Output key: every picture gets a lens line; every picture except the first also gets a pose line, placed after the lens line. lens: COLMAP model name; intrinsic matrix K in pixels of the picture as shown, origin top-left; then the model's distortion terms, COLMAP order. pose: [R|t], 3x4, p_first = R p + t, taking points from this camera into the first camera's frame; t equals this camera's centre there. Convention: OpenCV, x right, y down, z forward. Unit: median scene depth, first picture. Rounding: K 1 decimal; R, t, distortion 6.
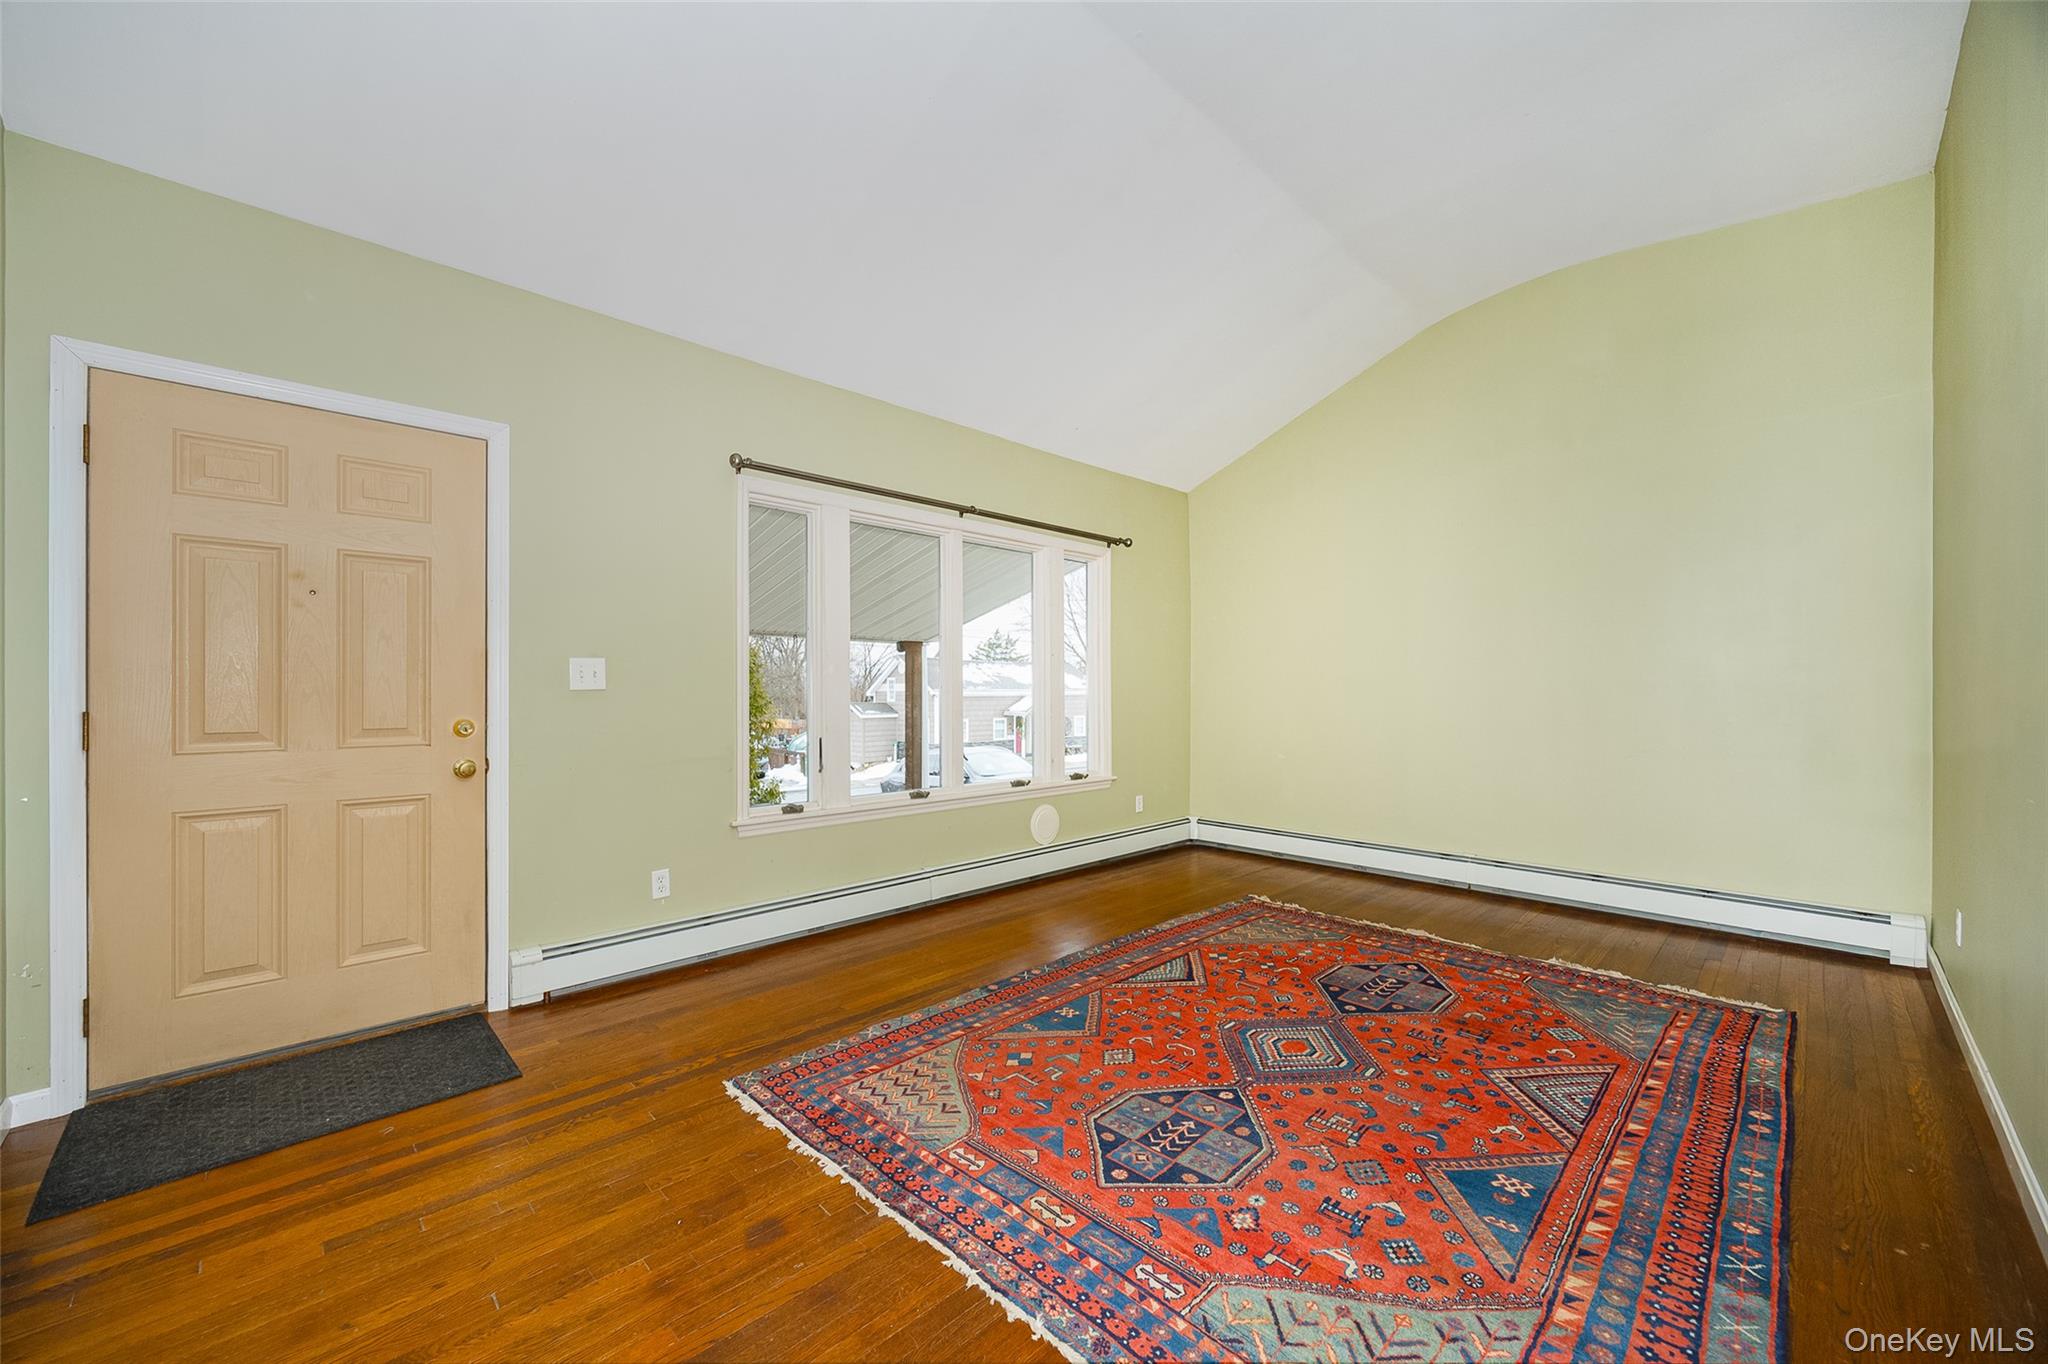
lens RADIAL K [[788.4, 0, 983.9], [0, 788.4, 686.0], [0, 0, 1]] dist [-0.006323, 0.000827]
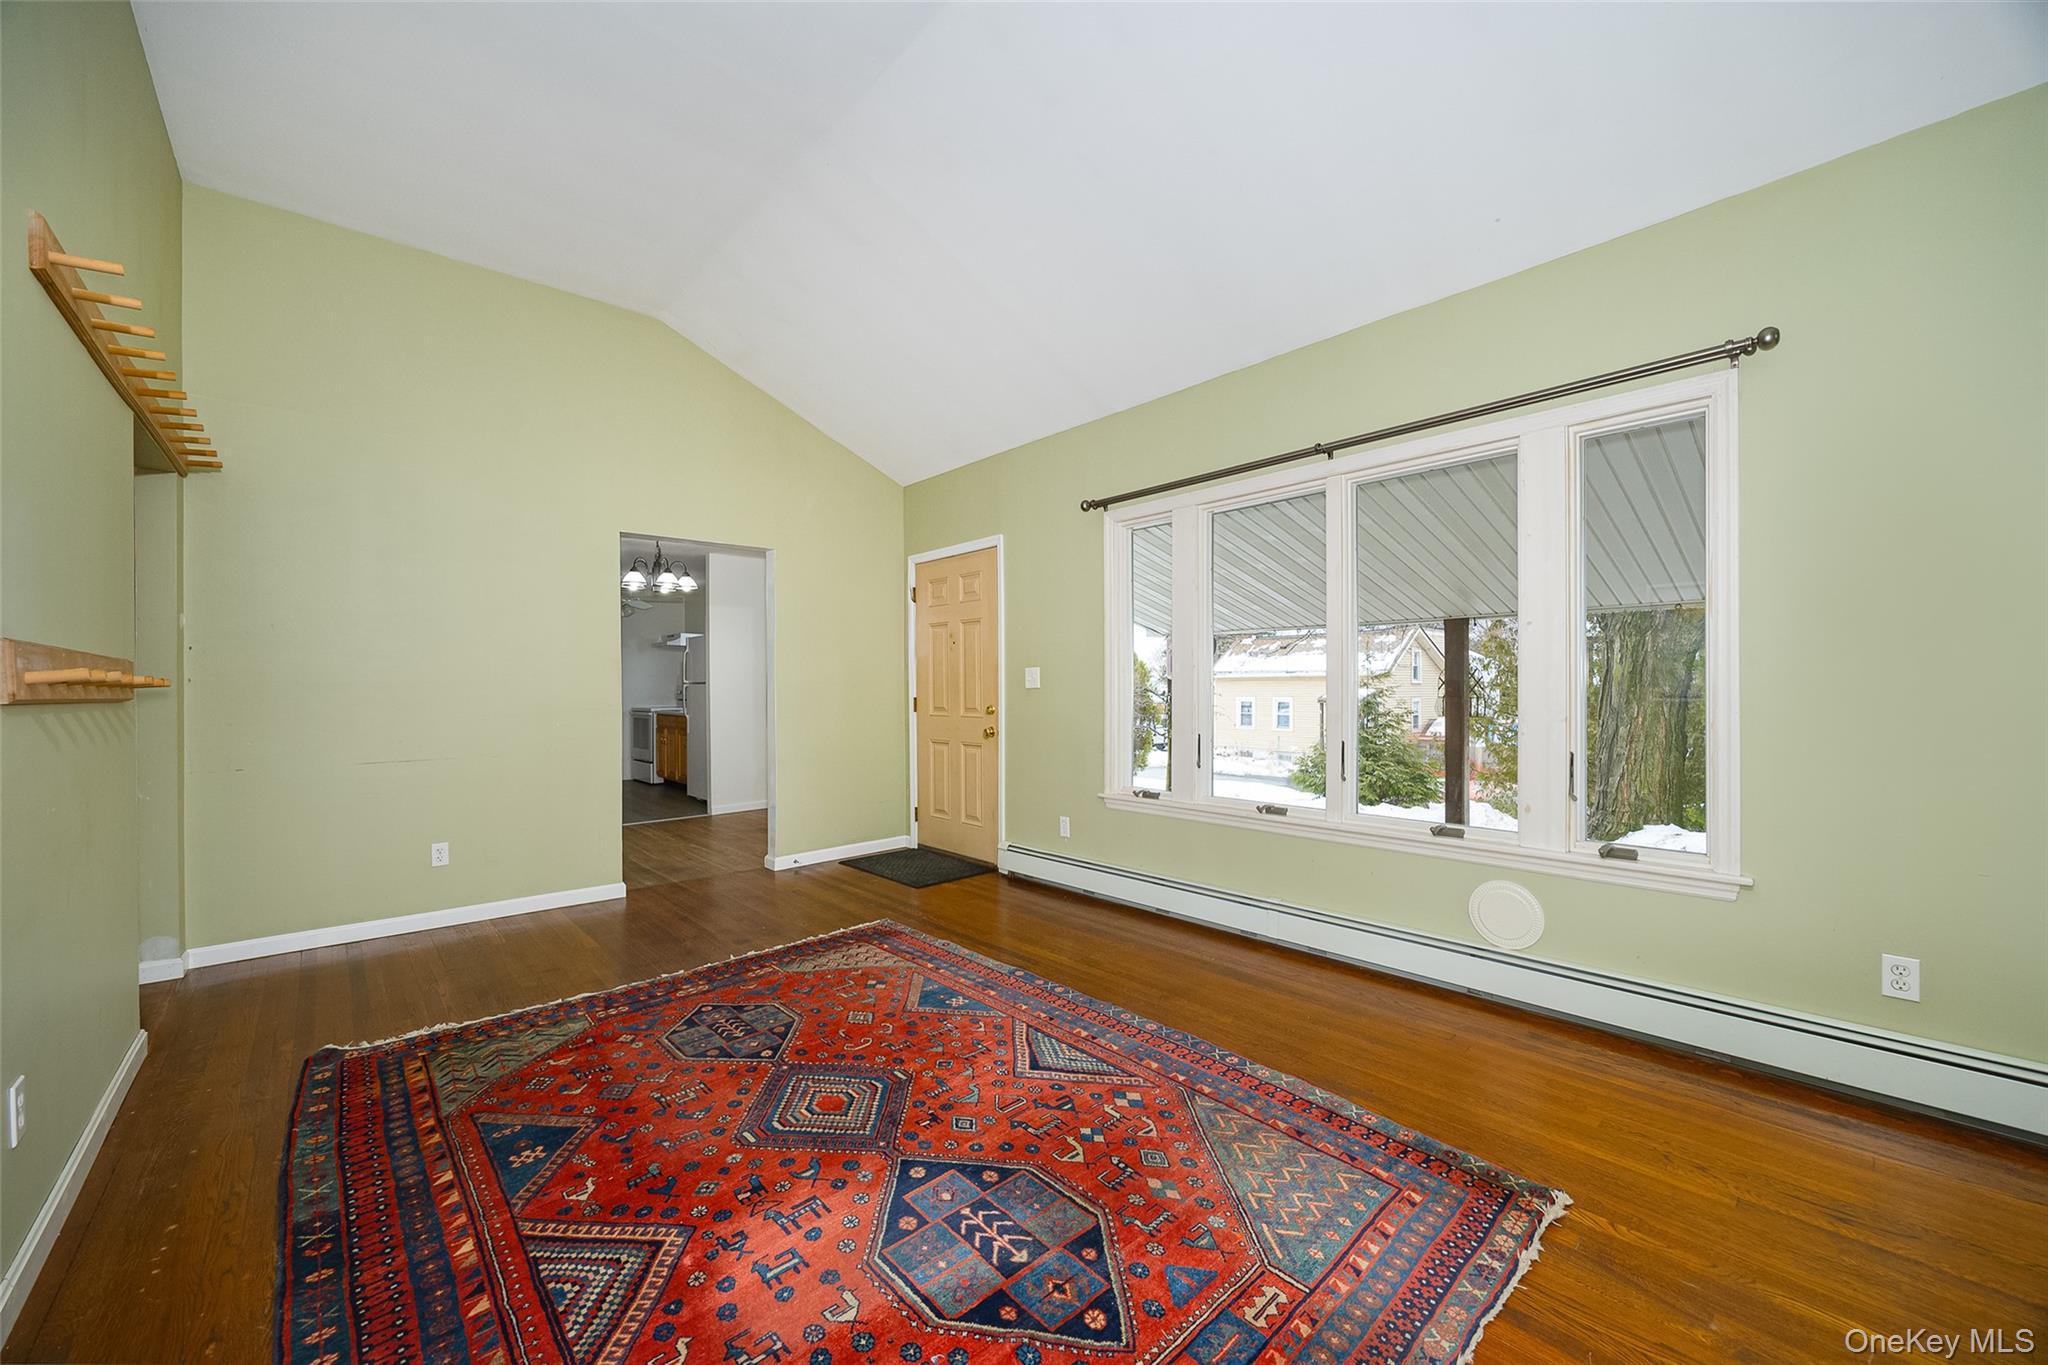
lens RADIAL K [[788.4, 0, 1041.8], [0, 788.4, 685.1], [0, 0, 1]] dist [-0.006323, 0.000827]
pose [[-0.015830, -0.002023, -0.999873, 1.177694], [0.013860, 0.999901, -0.002243, 0.003512], [0.999779, -0.013894, -0.015801, 1.172489]]
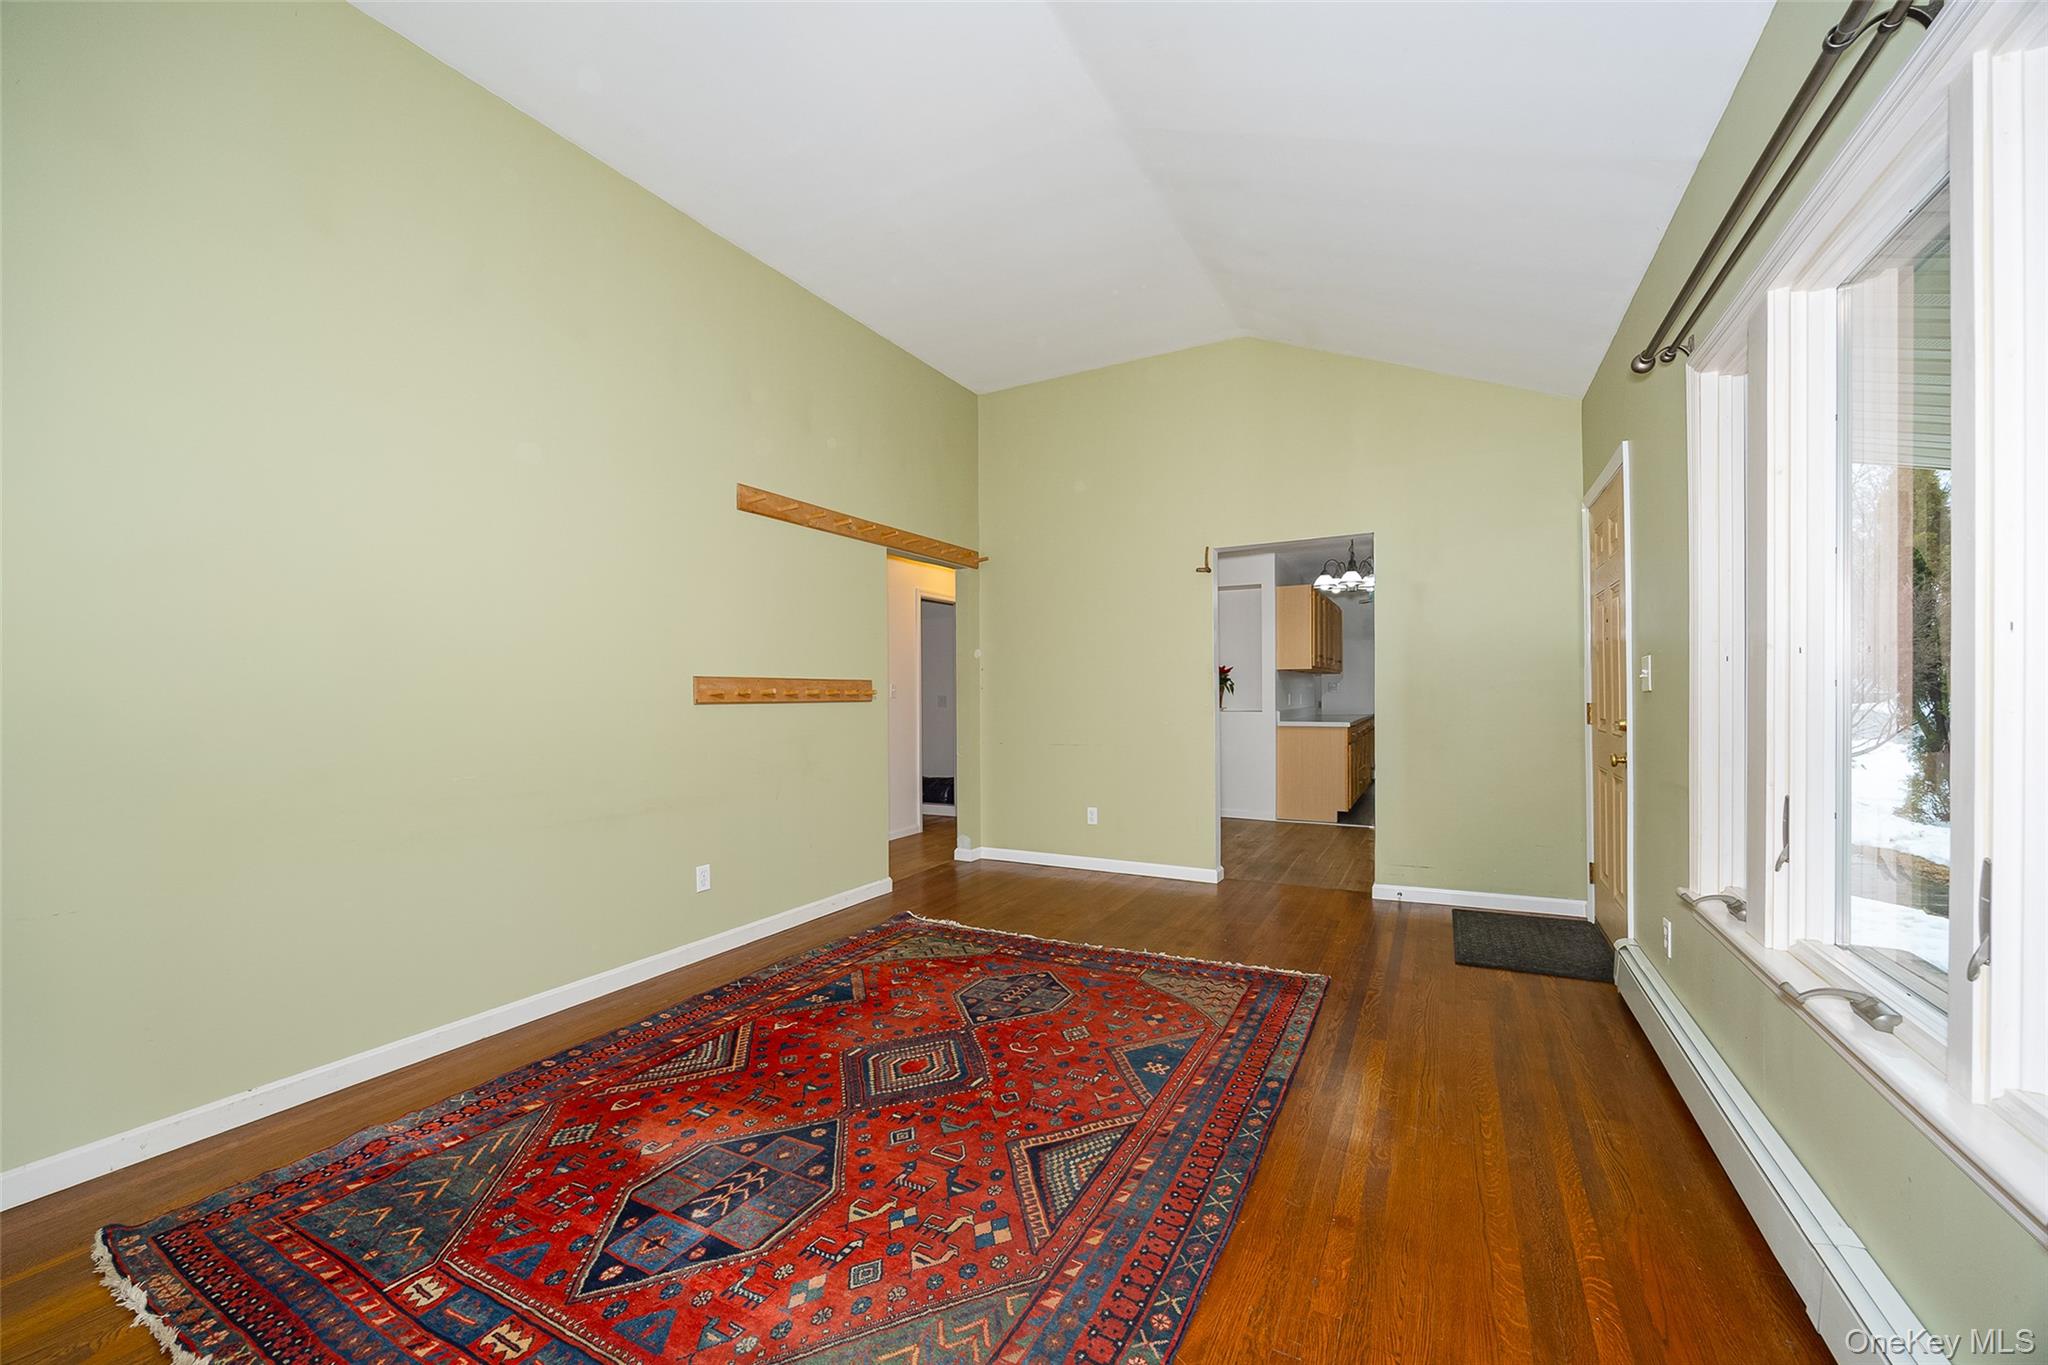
lens RADIAL K [[788.4, 0, 996.6], [0, 788.4, 709.5], [0, 0, 1]] dist [-0.006323, 0.000827]
pose [[-0.952879, 0.017439, -0.302848, 0.547474], [0.014675, 0.999827, 0.011400, 0.007447], [0.302994, 0.006418, -0.952971, 1.831735]]
